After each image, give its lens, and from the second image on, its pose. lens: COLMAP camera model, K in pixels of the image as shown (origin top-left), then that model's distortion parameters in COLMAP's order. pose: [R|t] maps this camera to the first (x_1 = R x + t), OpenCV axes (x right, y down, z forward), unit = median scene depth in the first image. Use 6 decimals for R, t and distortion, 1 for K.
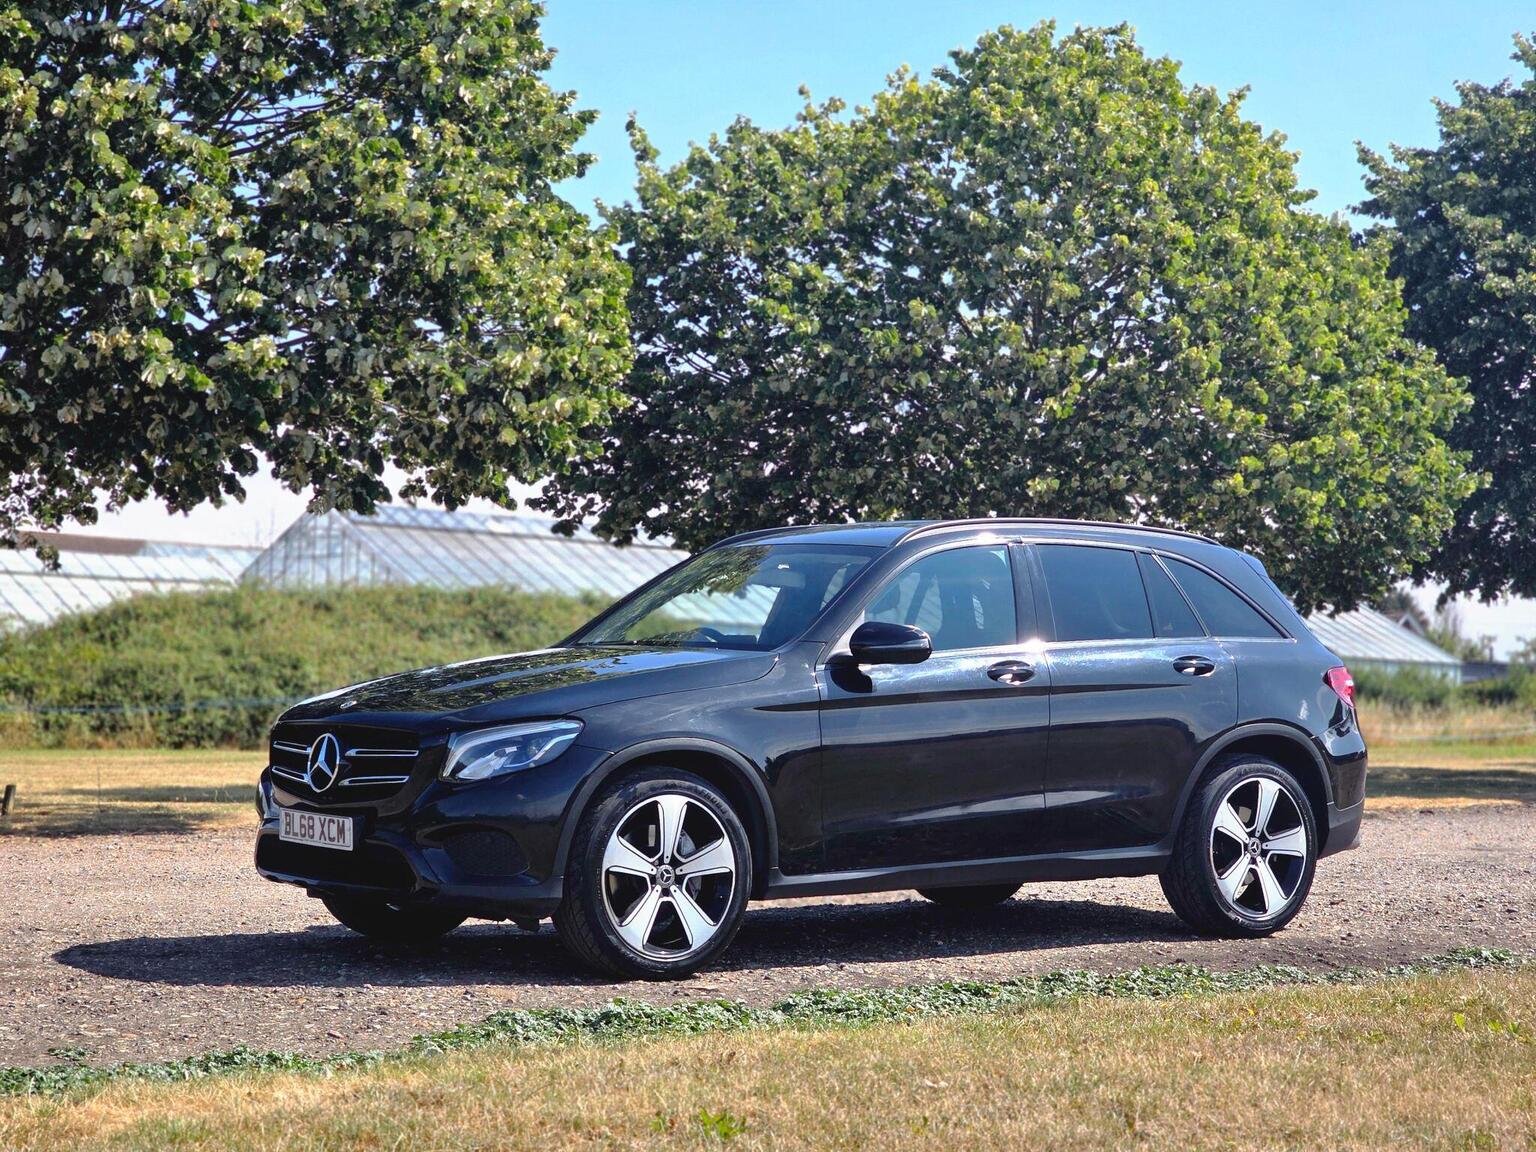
lens RADIAL K [[3045.8, 0, 752.3], [0, 3045.8, 581.8], [0, 0, 1]] dist [-0.170726, 2.536890]
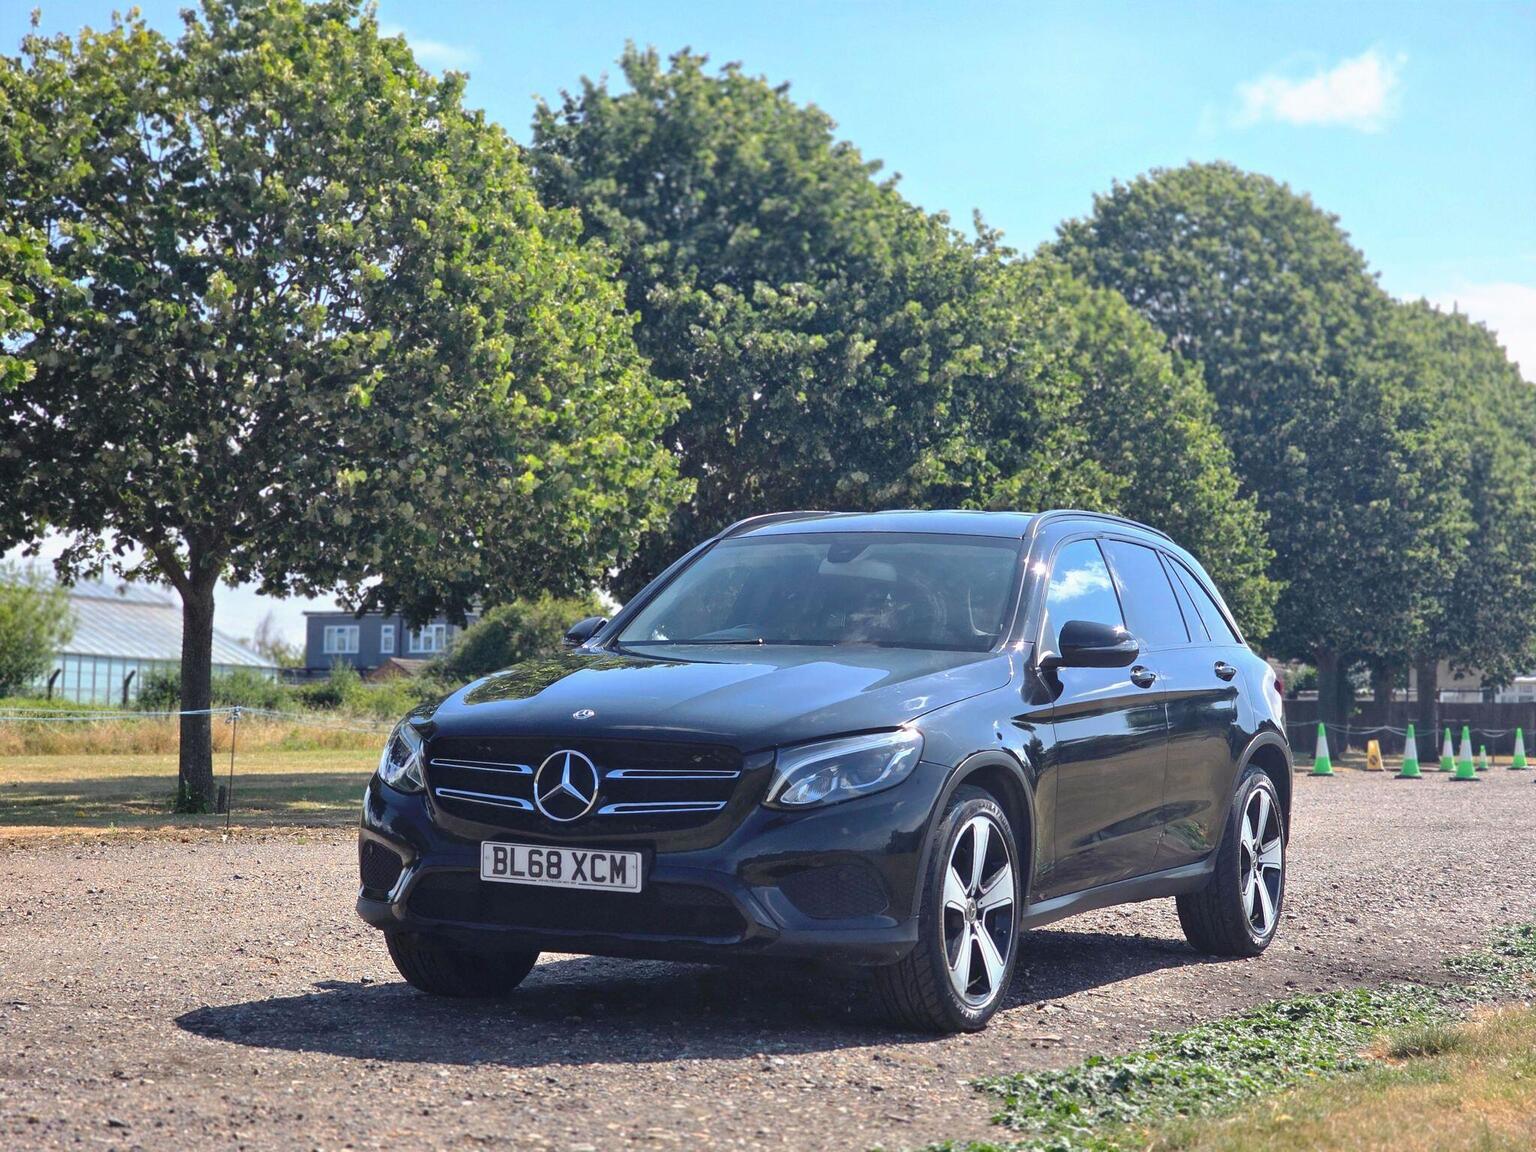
lens RADIAL K [[3011.1, 0, 767.9], [0, 3011.1, 574.2], [0, 0, 1]] dist [-0.100912, 1.641898]
pose [[0.900589, 0.018172, 0.434291, -0.388345], [-0.016576, 0.999835, -0.007462, 0.006505], [-0.434354, -0.000478, 0.900742, 0.211139]]
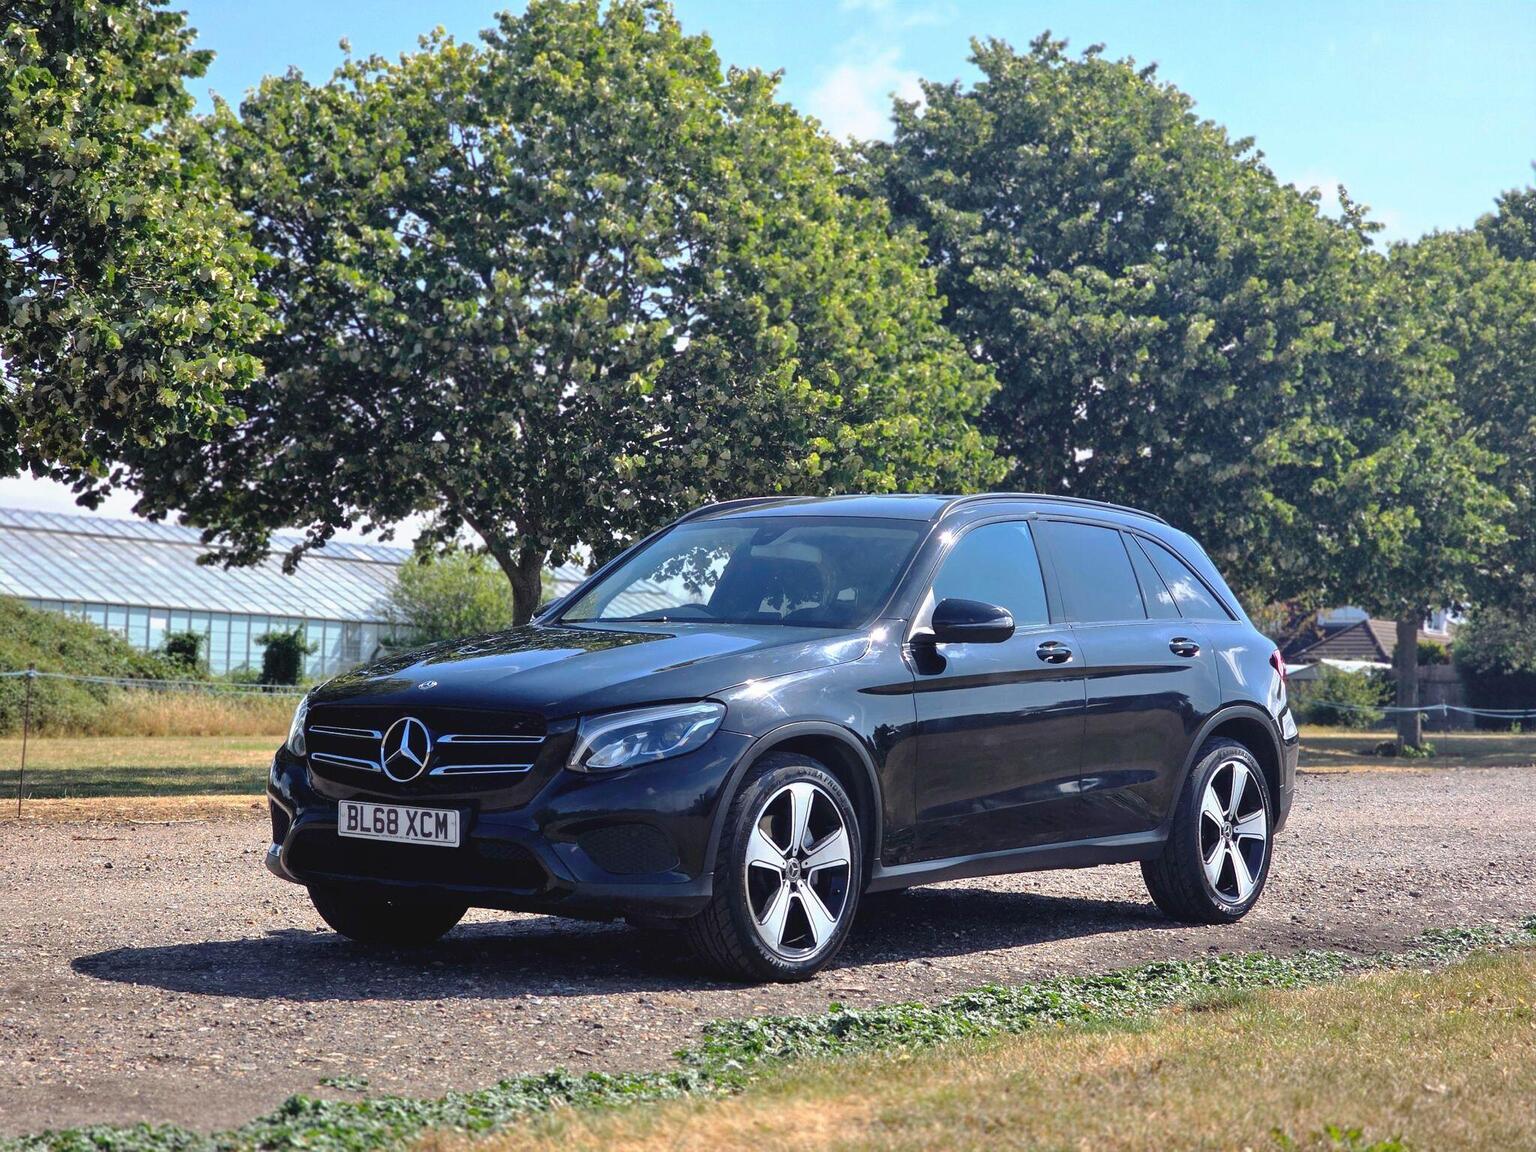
lens RADIAL K [[3027.3, 0, 789.3], [0, 3027.3, 602.6], [0, 0, 1]] dist [-0.363315, 5.551934]
pose [[0.963696, 0.009605, 0.266828, -0.235140], [-0.013098, 0.999850, 0.011313, 0.003771], [-0.266680, -0.014397, 0.963678, 0.094387]]
